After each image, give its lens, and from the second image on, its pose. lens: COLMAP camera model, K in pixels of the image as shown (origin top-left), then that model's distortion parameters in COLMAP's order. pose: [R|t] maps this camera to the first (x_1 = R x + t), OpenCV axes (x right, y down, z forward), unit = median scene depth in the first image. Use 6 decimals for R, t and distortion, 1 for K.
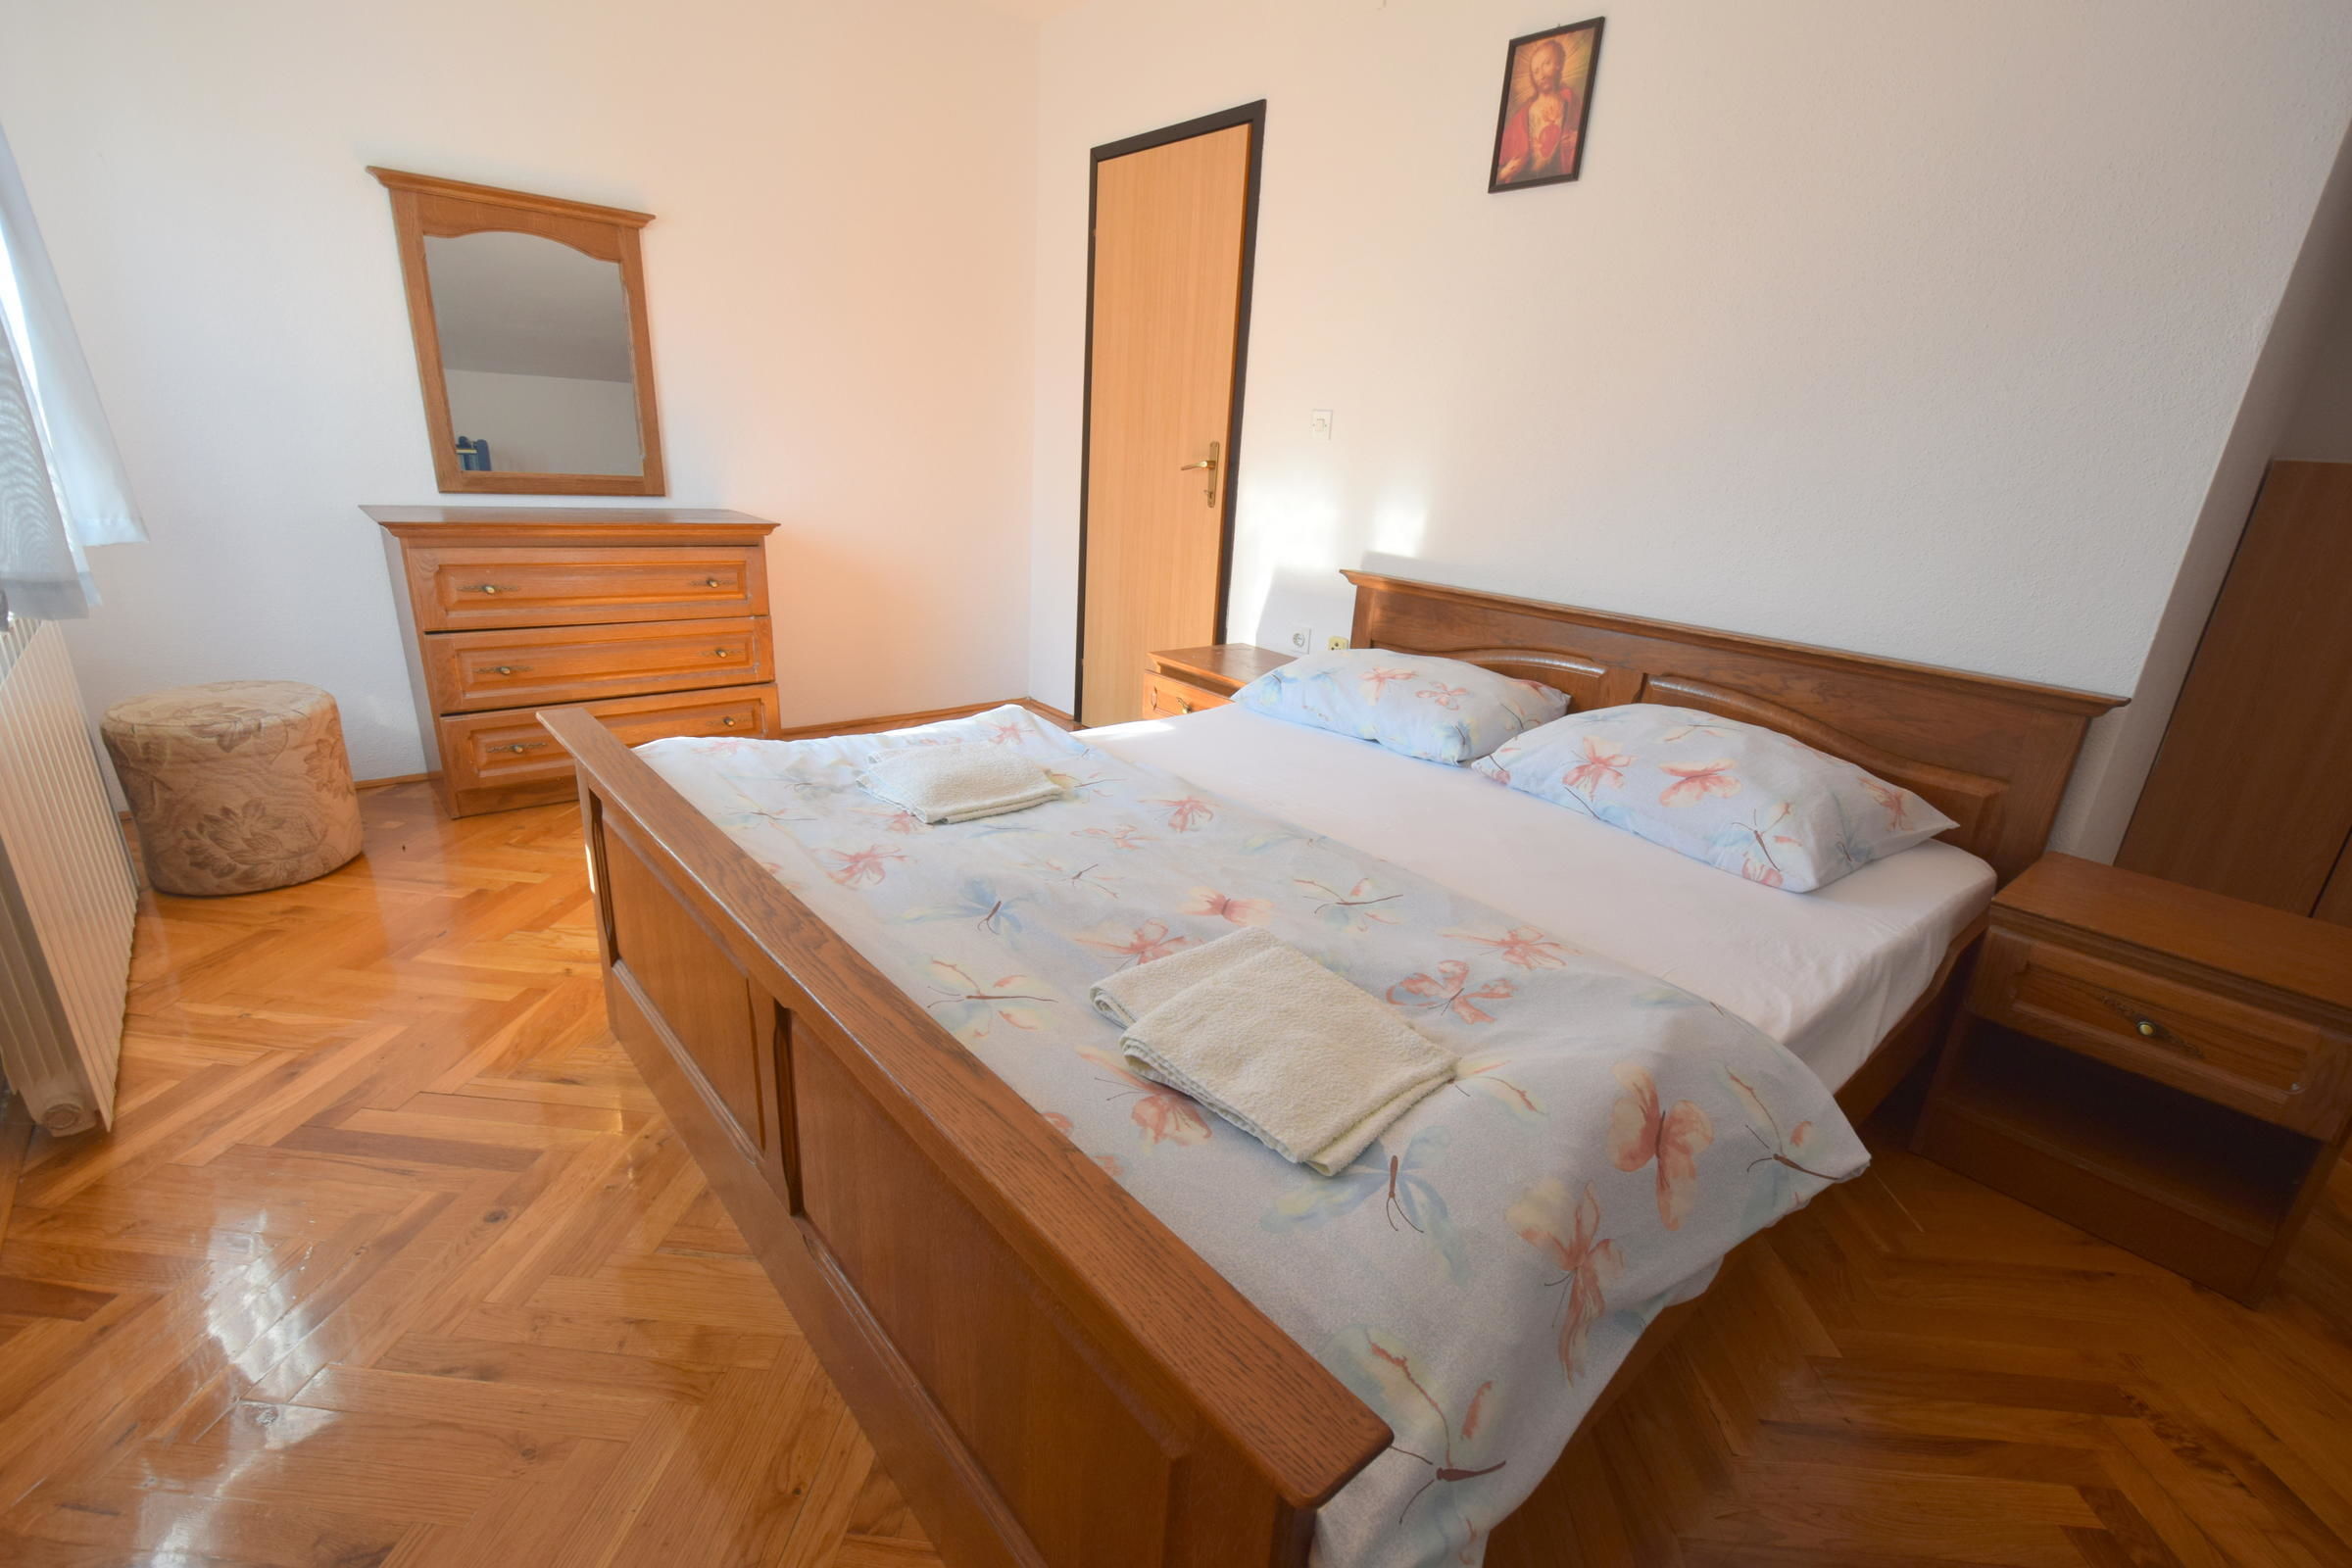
lens RADIAL K [[1019.7, 0, 1188.3], [0, 1019.7, 819.1], [0, 0, 1]] dist [0.009780, -0.009578]
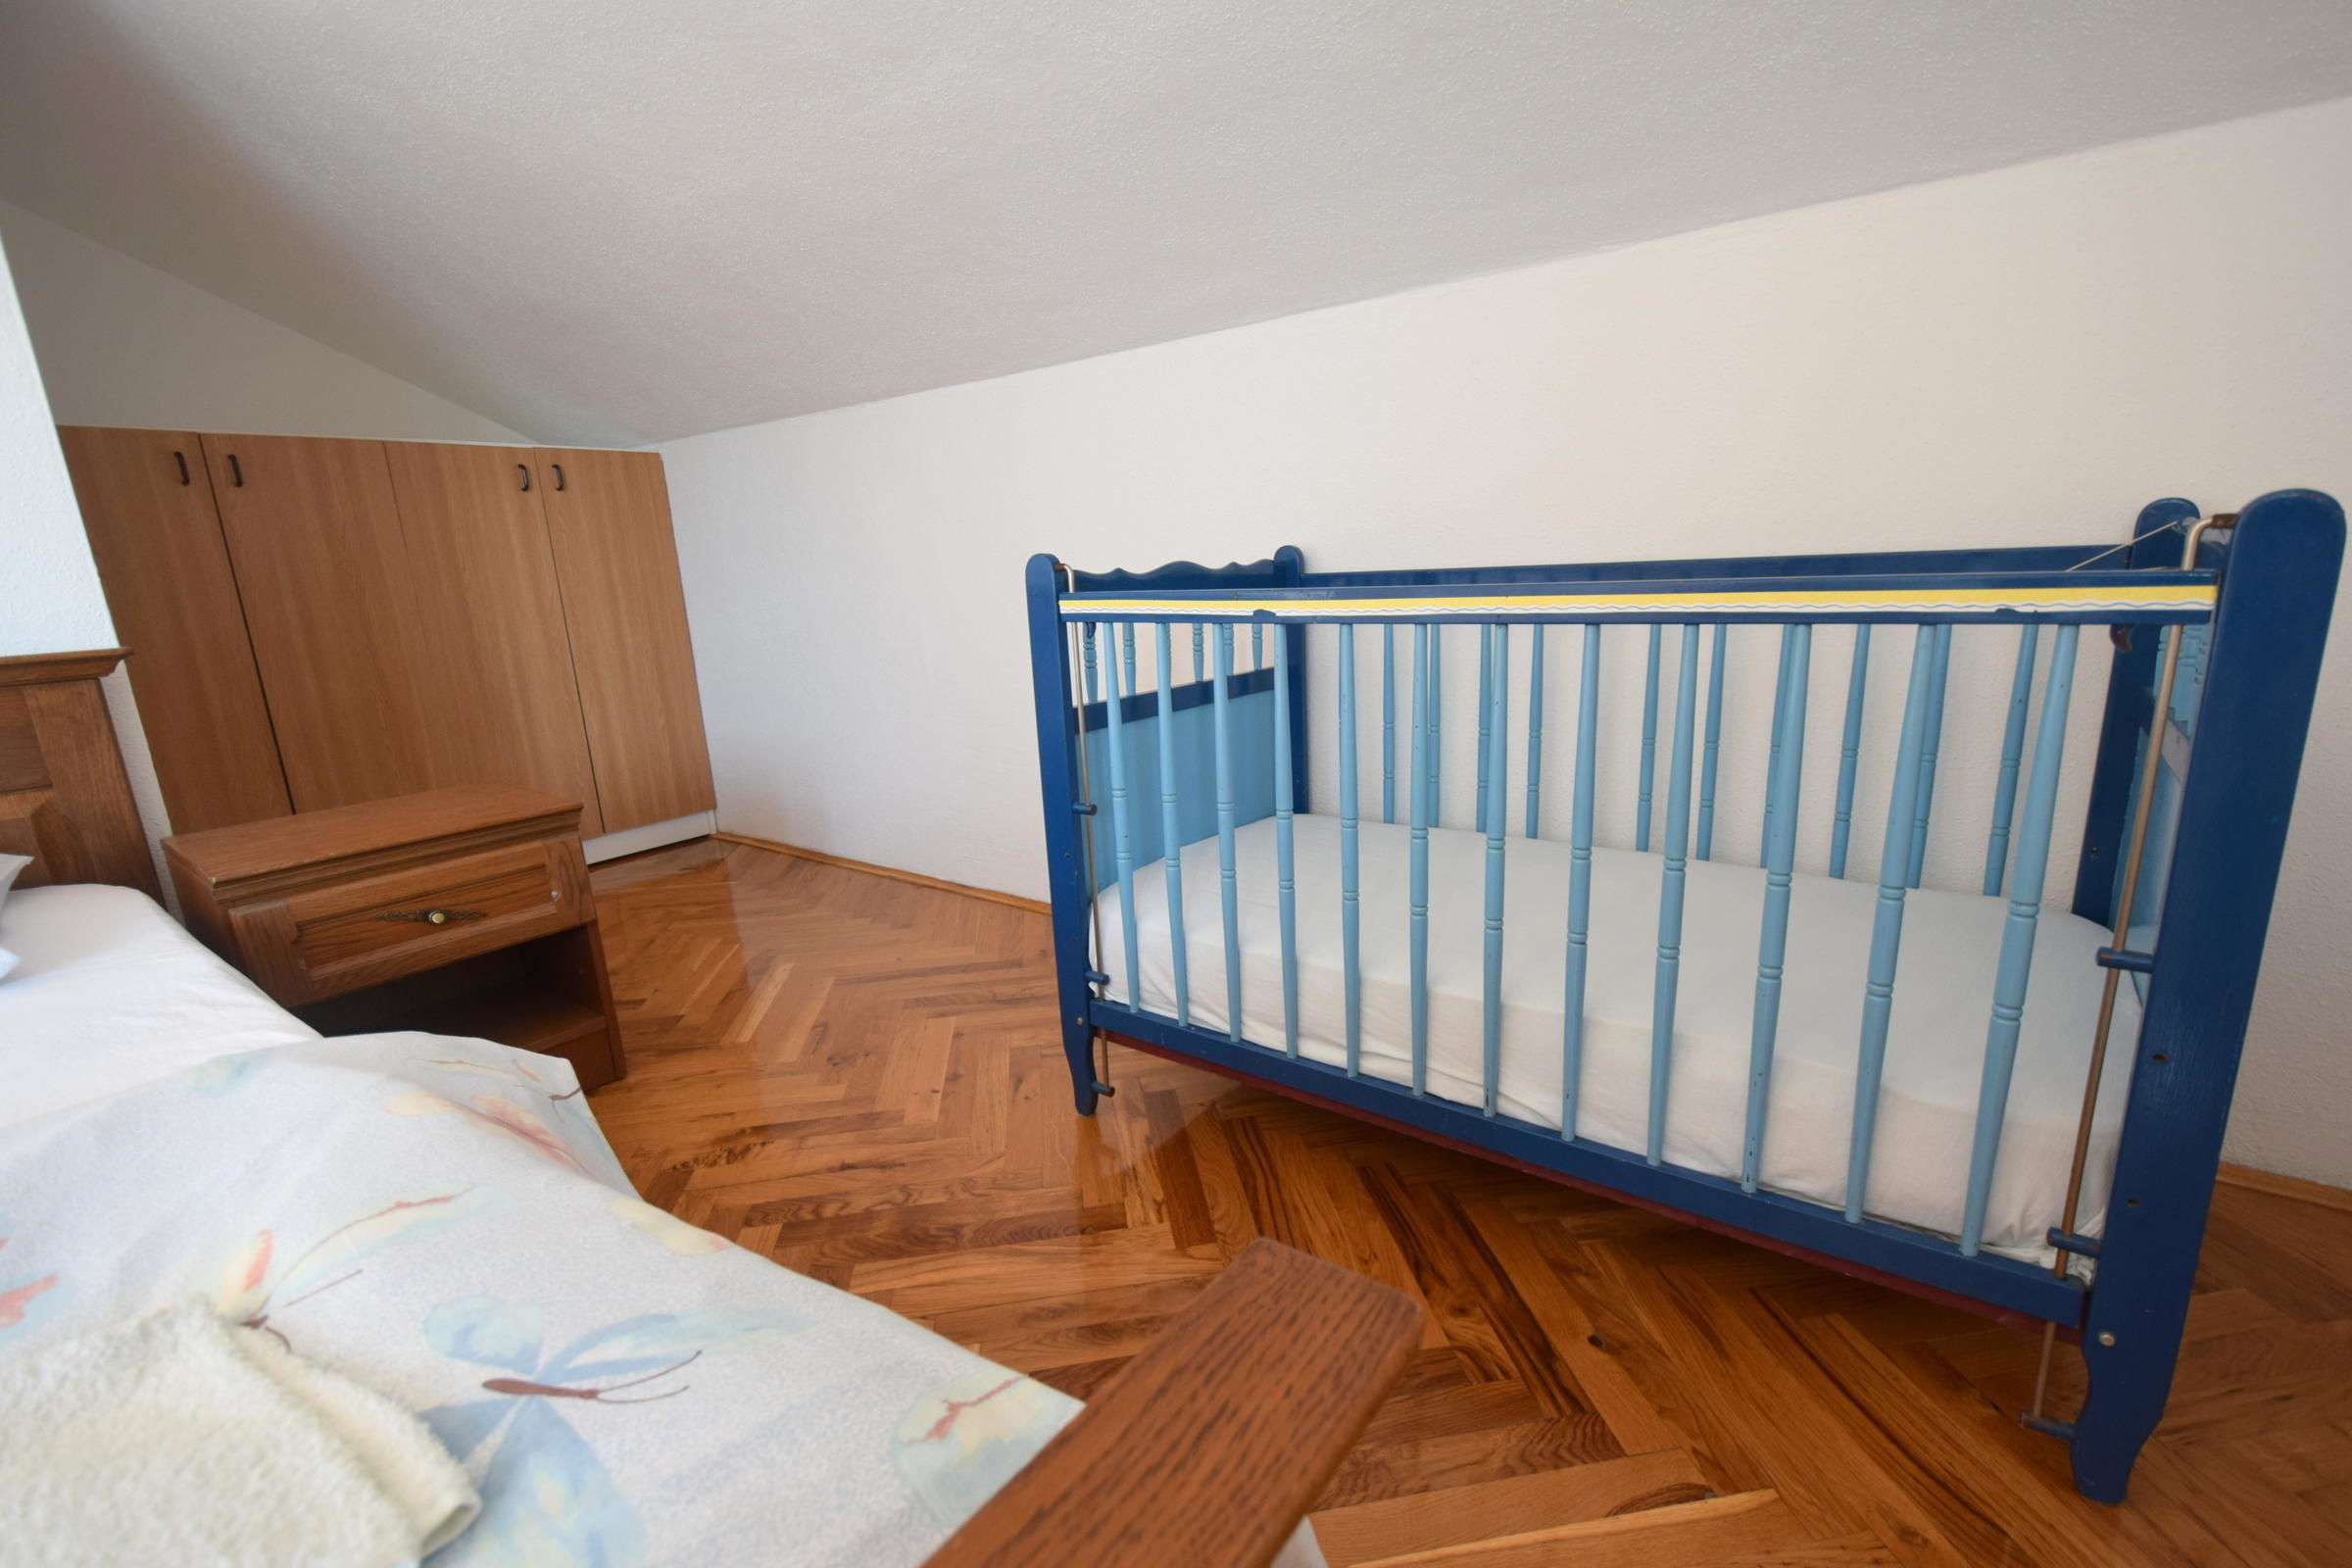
lens RADIAL K [[1025.8, 0, 1185.4], [0, 1025.8, 806.7], [0, 0, 1]] dist [0.004475, -0.008124]
pose [[-0.220763, -0.277150, 0.935121, -0.131083], [0.364916, 0.865669, 0.342715, 0.031116], [-0.904489, 0.416900, -0.089971, 0.354748]]
